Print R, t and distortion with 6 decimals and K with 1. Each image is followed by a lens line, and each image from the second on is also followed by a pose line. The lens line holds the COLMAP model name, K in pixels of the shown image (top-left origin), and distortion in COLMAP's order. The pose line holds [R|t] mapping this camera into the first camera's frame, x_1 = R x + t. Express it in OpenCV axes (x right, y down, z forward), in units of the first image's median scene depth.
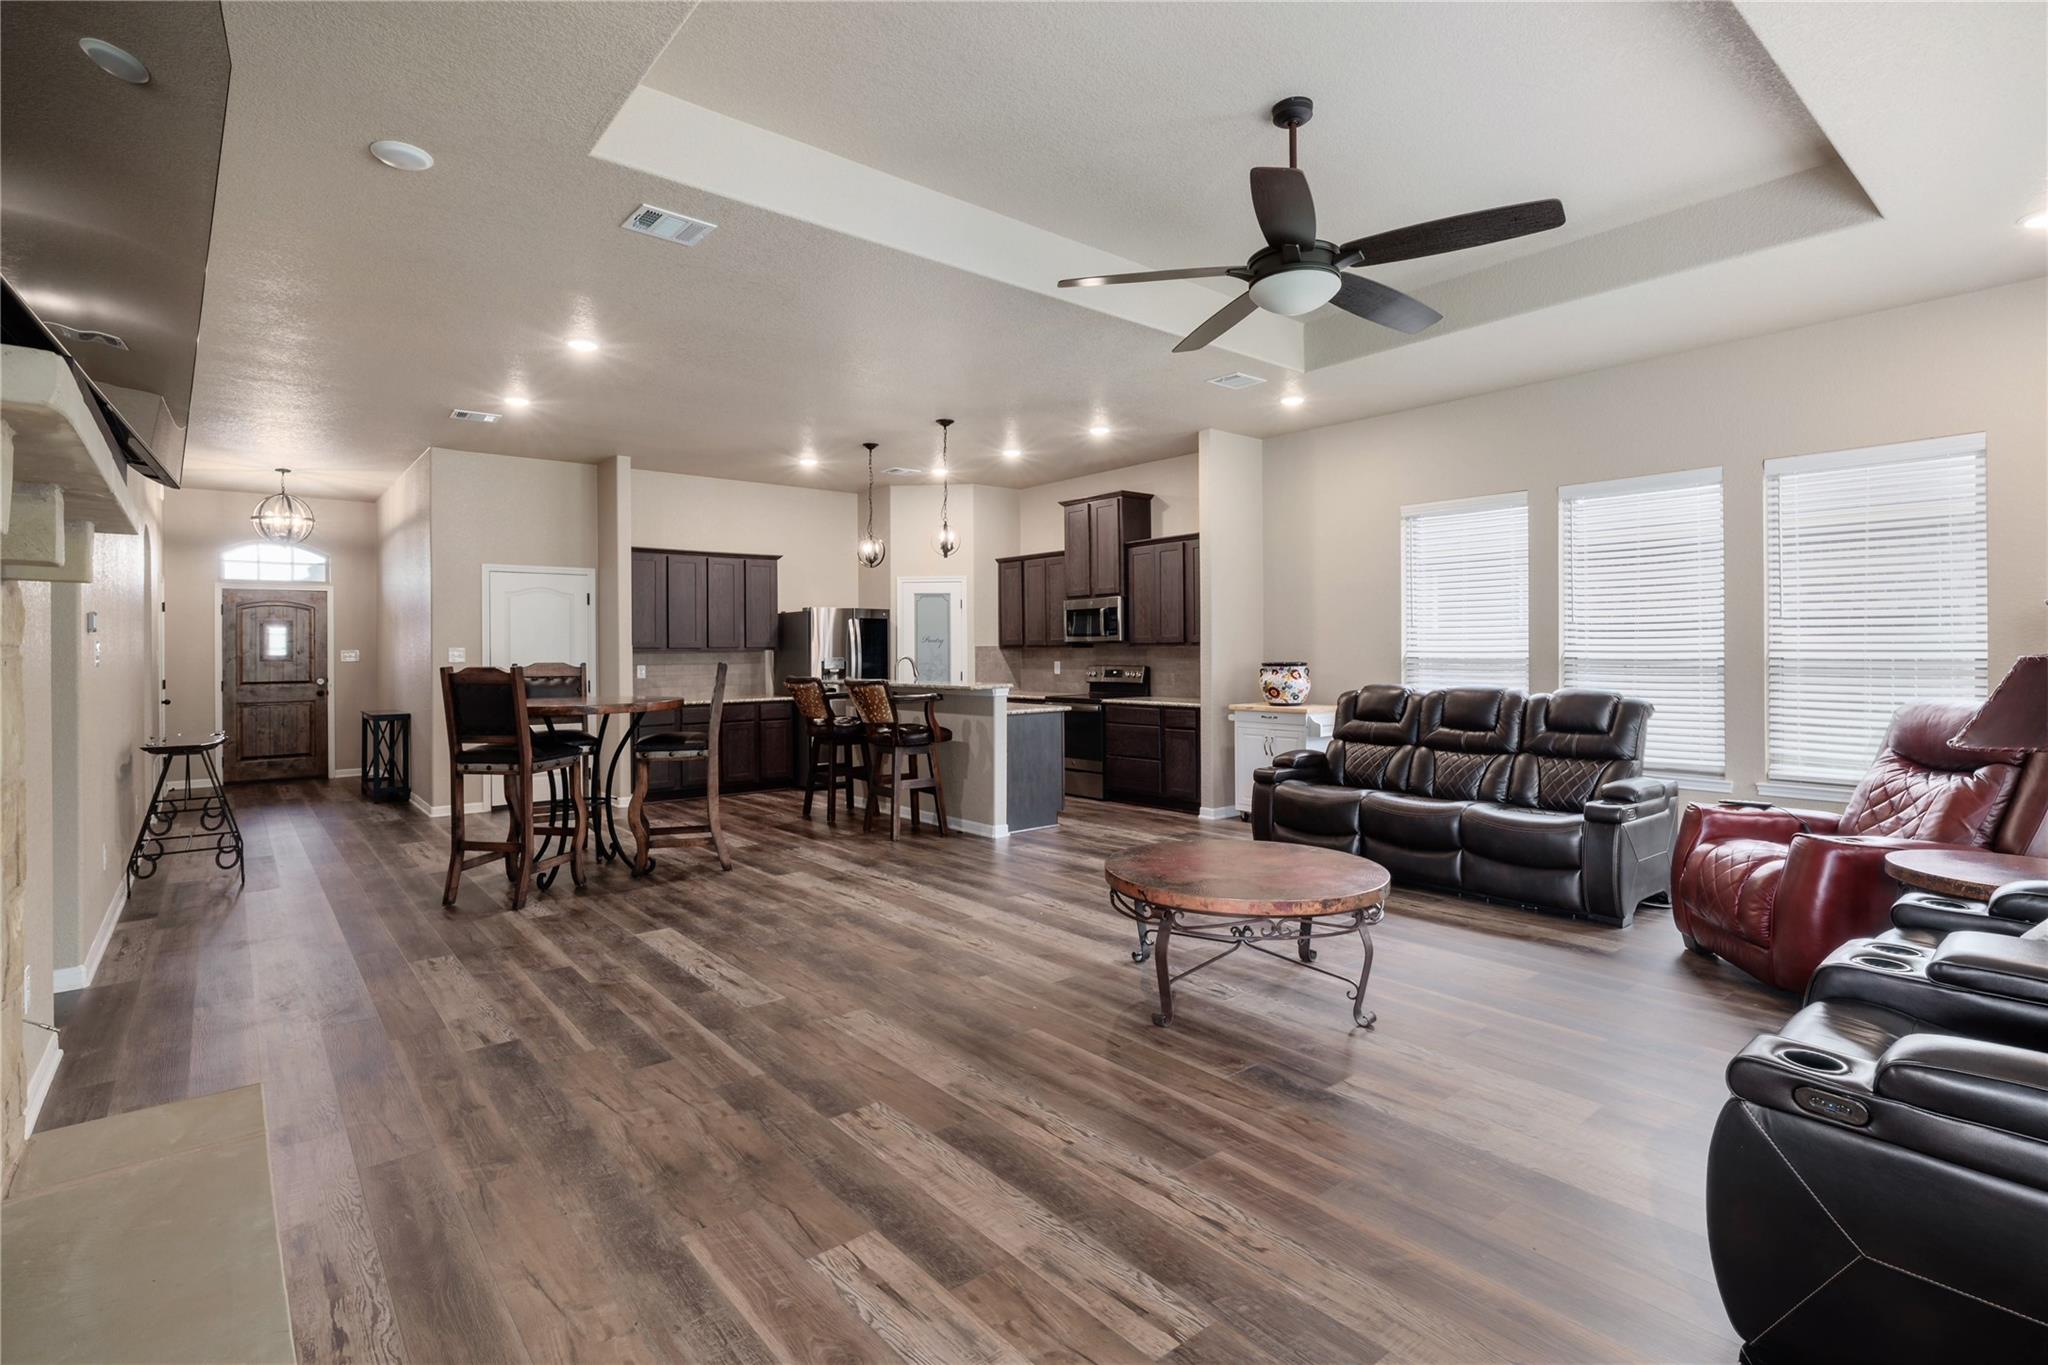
lens RADIAL K [[987.2, 0, 994.7], [0, 987.2, 676.8], [0, 0, 1]] dist [-0.014980, -0.000881]
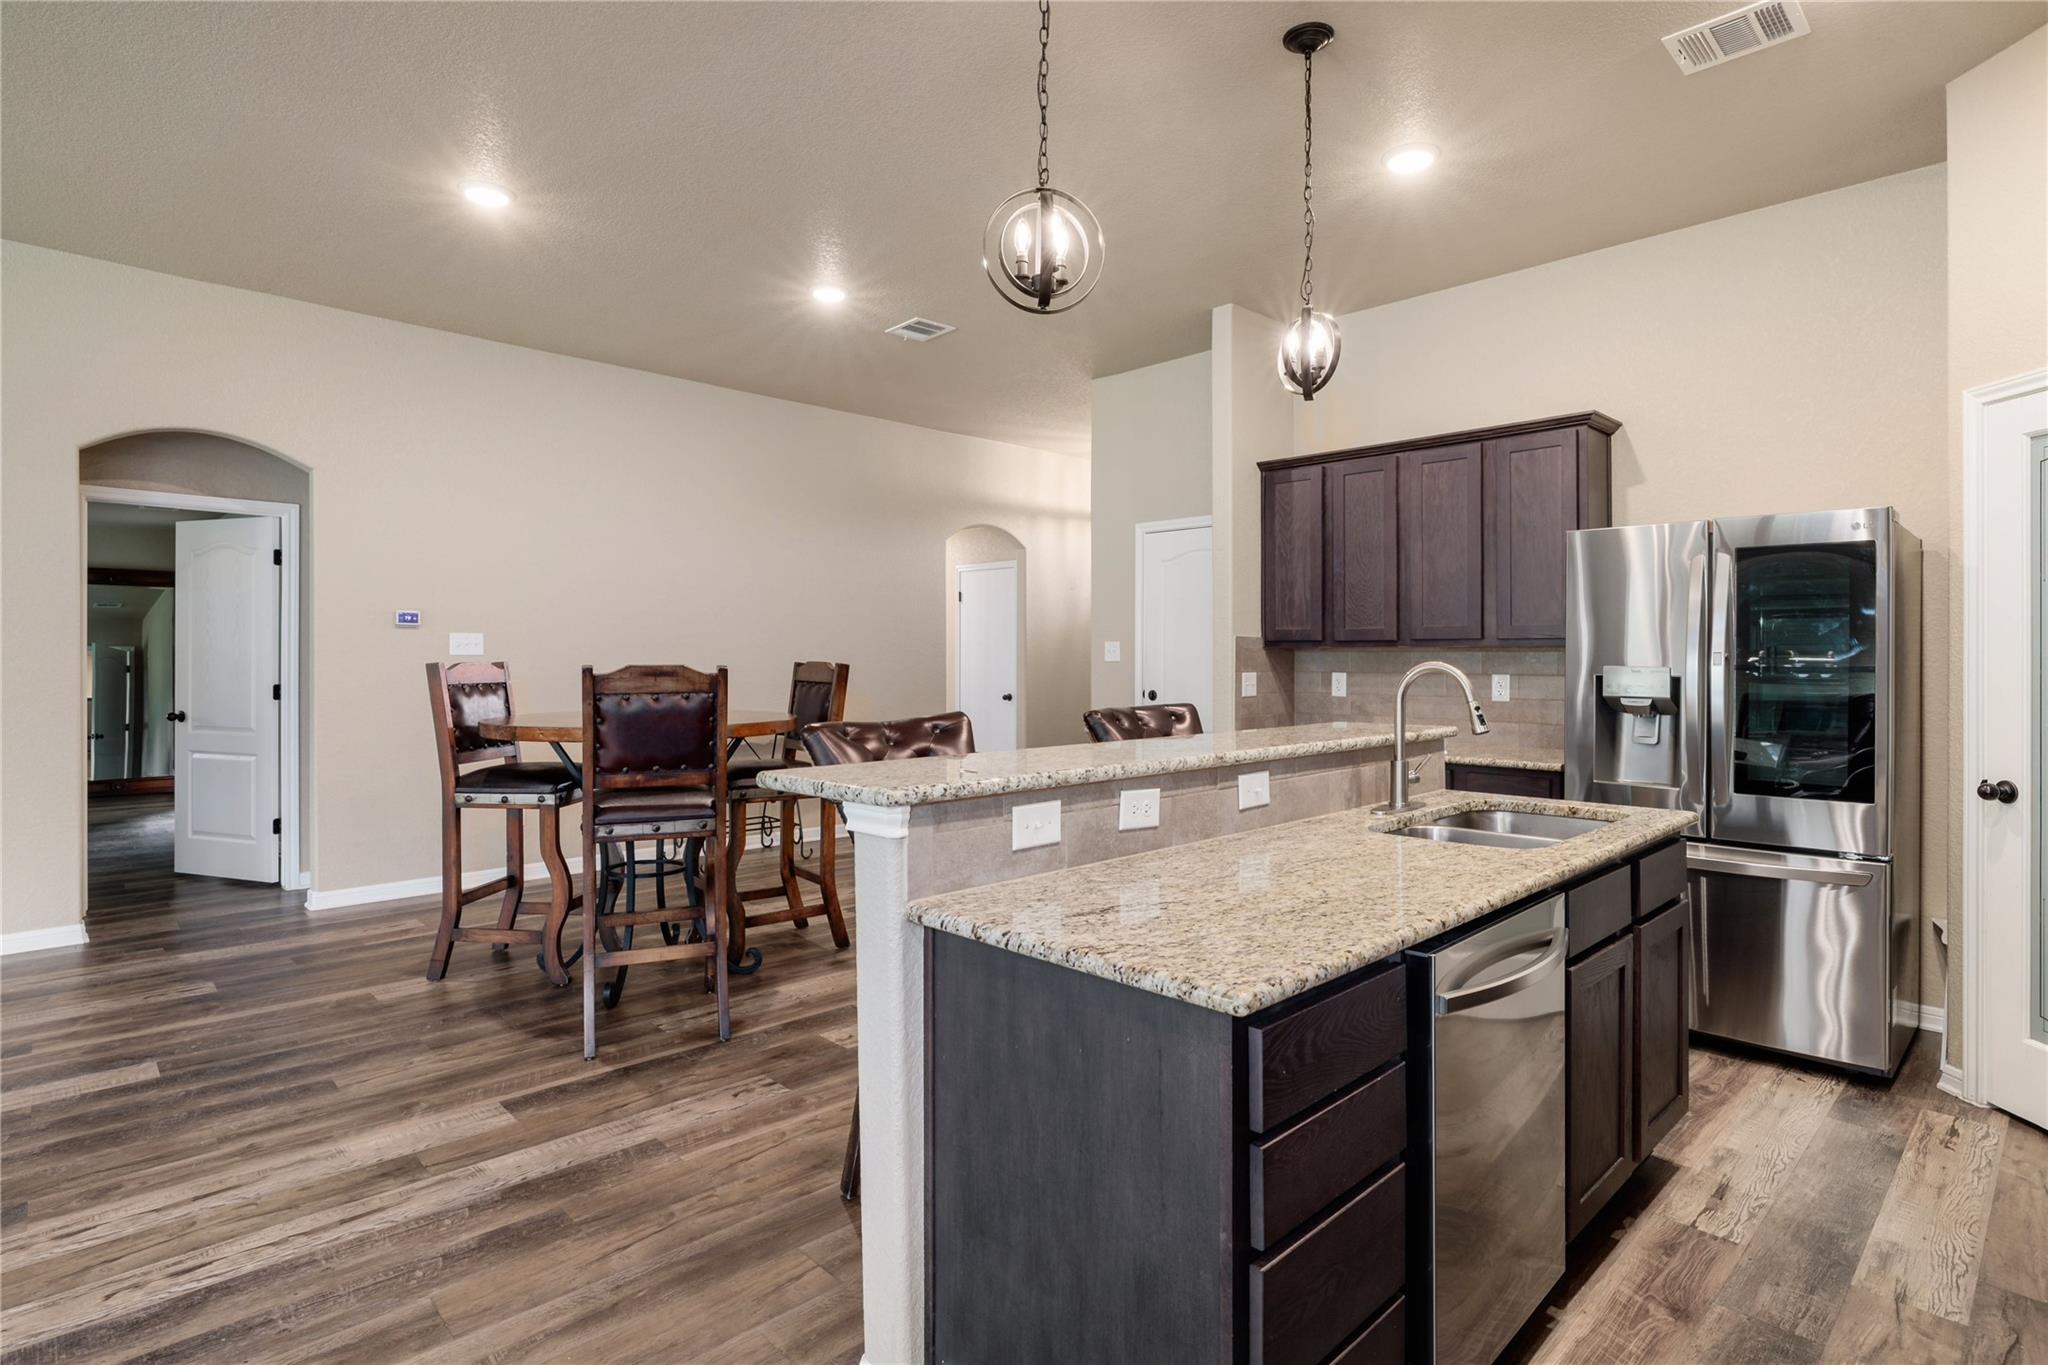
lens RADIAL K [[1023.5, 0, 1010.6], [0, 1023.5, 677.5], [0, 0, 1]] dist [0.001087, 0.000836]
pose [[0.085278, 0.030287, -0.995897, 0.208960], [-0.028620, 0.999200, 0.027937, -0.021635], [0.995946, 0.026120, 0.086077, 0.837904]]
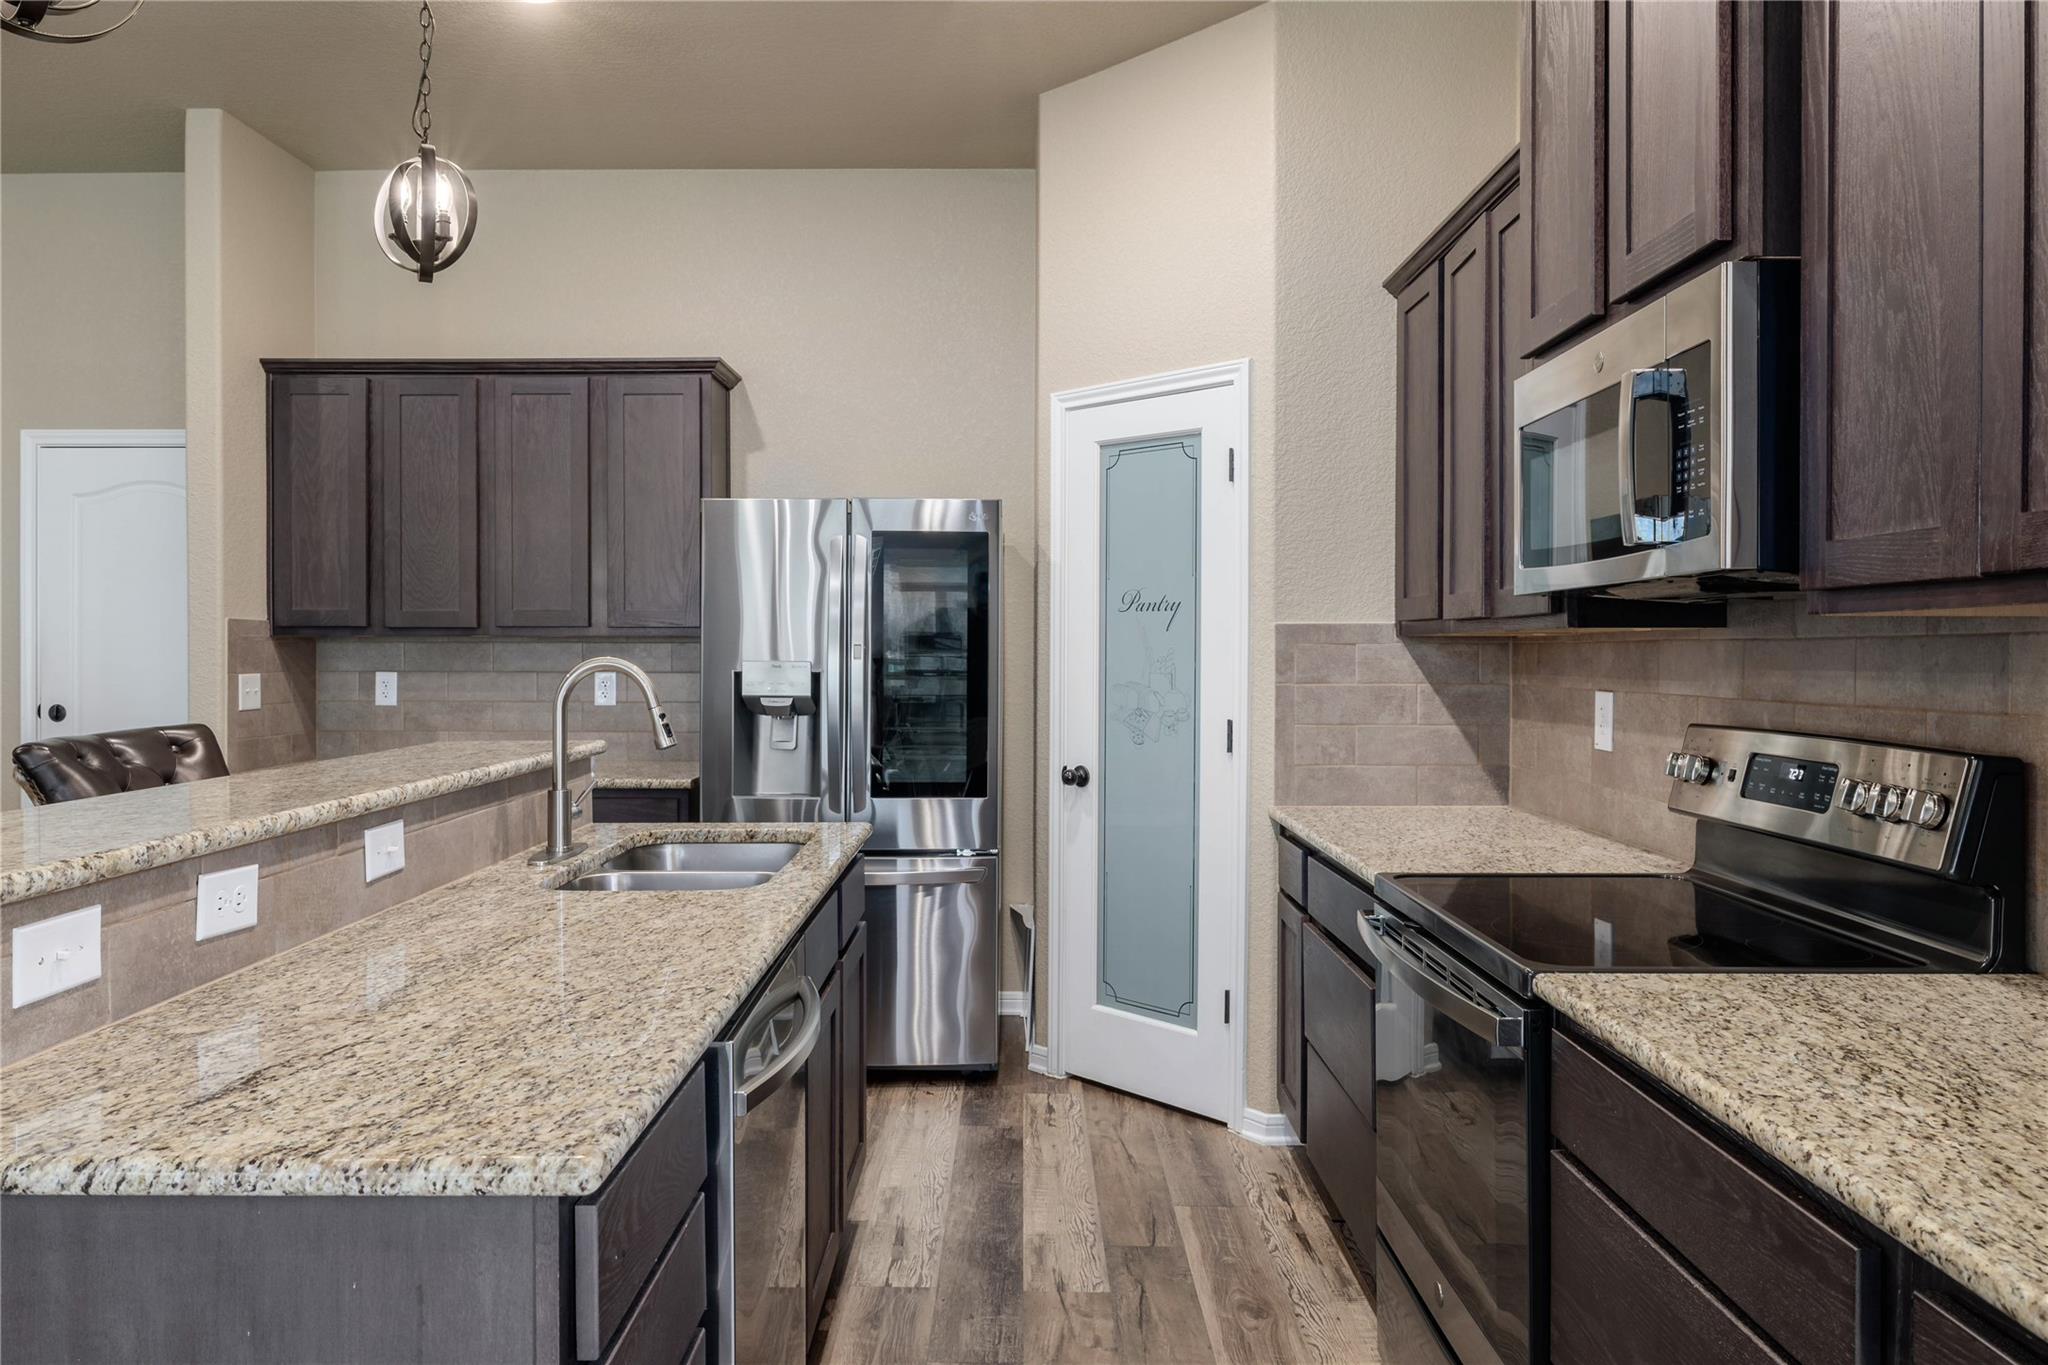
lens RADIAL K [[1348.0, 0, 981.9], [0, 1348.0, 664.8], [0, 0, 1]] dist [0.005316, -0.013374]
pose [[0.766289, 0.016286, -0.642290, 0.176319], [-0.024187, 0.999701, -0.003508, -0.020410], [0.642041, 0.018223, 0.766454, 0.809593]]
